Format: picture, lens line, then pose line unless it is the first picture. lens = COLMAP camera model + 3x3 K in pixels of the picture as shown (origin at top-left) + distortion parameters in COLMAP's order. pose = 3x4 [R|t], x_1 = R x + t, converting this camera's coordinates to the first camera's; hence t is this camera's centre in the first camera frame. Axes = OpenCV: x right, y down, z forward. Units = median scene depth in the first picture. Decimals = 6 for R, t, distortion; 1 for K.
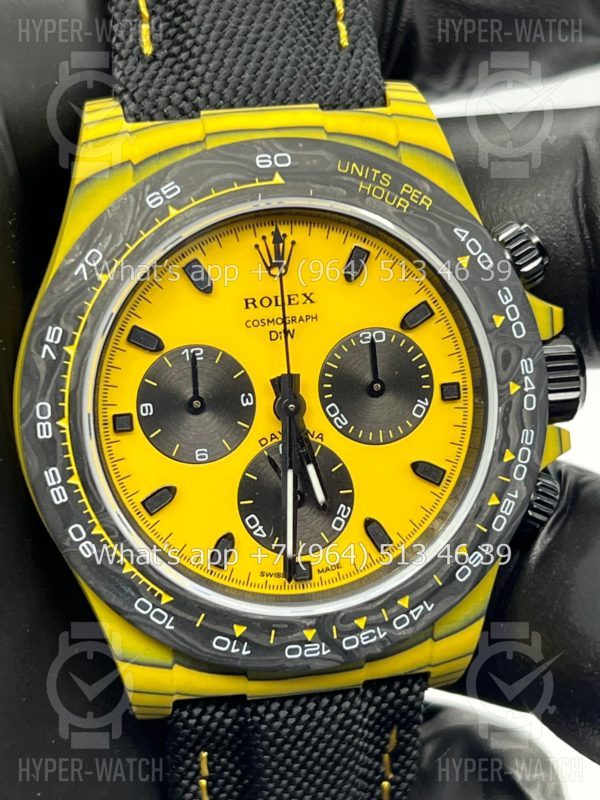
lens RADIAL K [[1915.7, 0, 303.7], [0, 1915.7, 399.3], [0, 0, 1]] dist [0.170777, 0.000000]
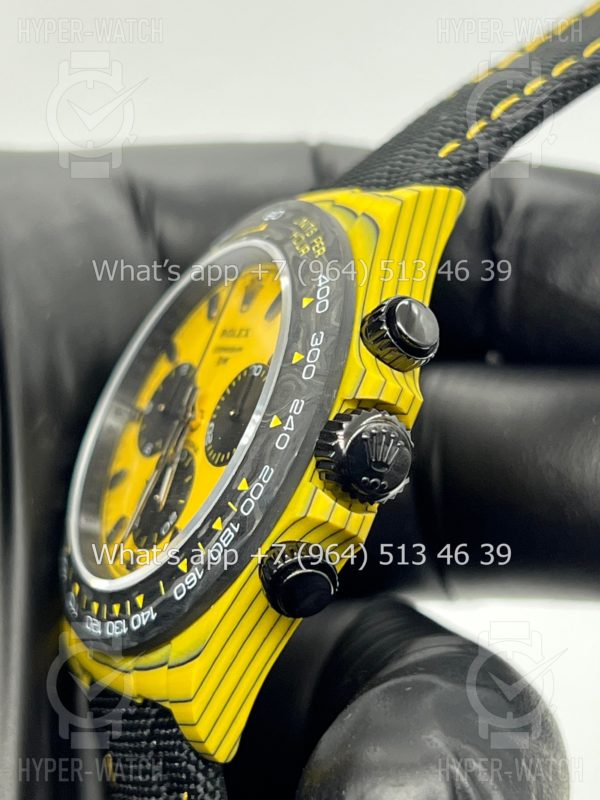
lens RADIAL K [[1915.7, 0, 298.6], [0, 1915.7, 402.0], [0, 0, 1]] dist [0.170777, 0.000000]
pose [[0.284463, 0.030569, -0.958199, 1.042810], [-0.468985, 0.876168, -0.111277, 0.087497], [0.836142, 0.481035, 0.263574, 0.753443]]
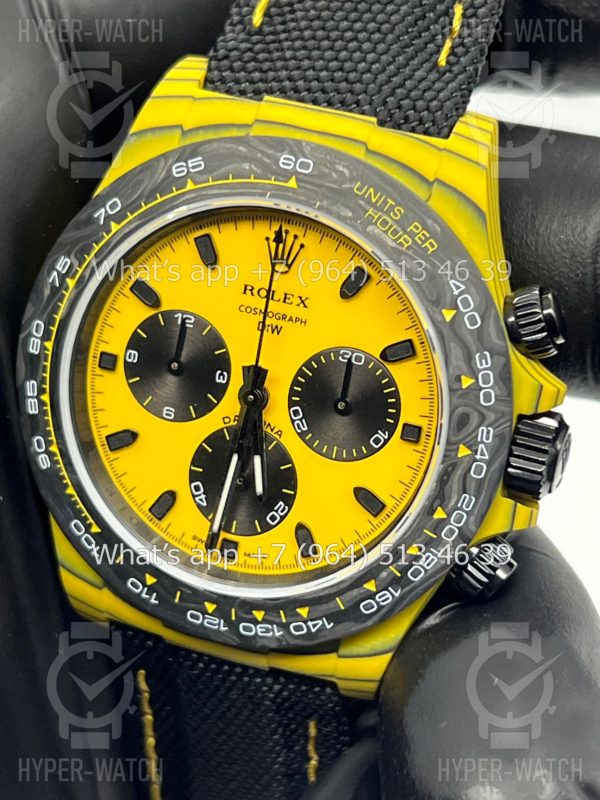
lens RADIAL K [[1915.7, 0, 299.2], [0, 1915.7, 399.8], [0, 0, 1]] dist [0.170777, 0.000000]
pose [[0.865595, 0.324738, -0.381171, 0.405692], [-0.280500, 0.945016, 0.168122, -0.174018], [0.414808, -0.038607, 0.909090, 0.068682]]
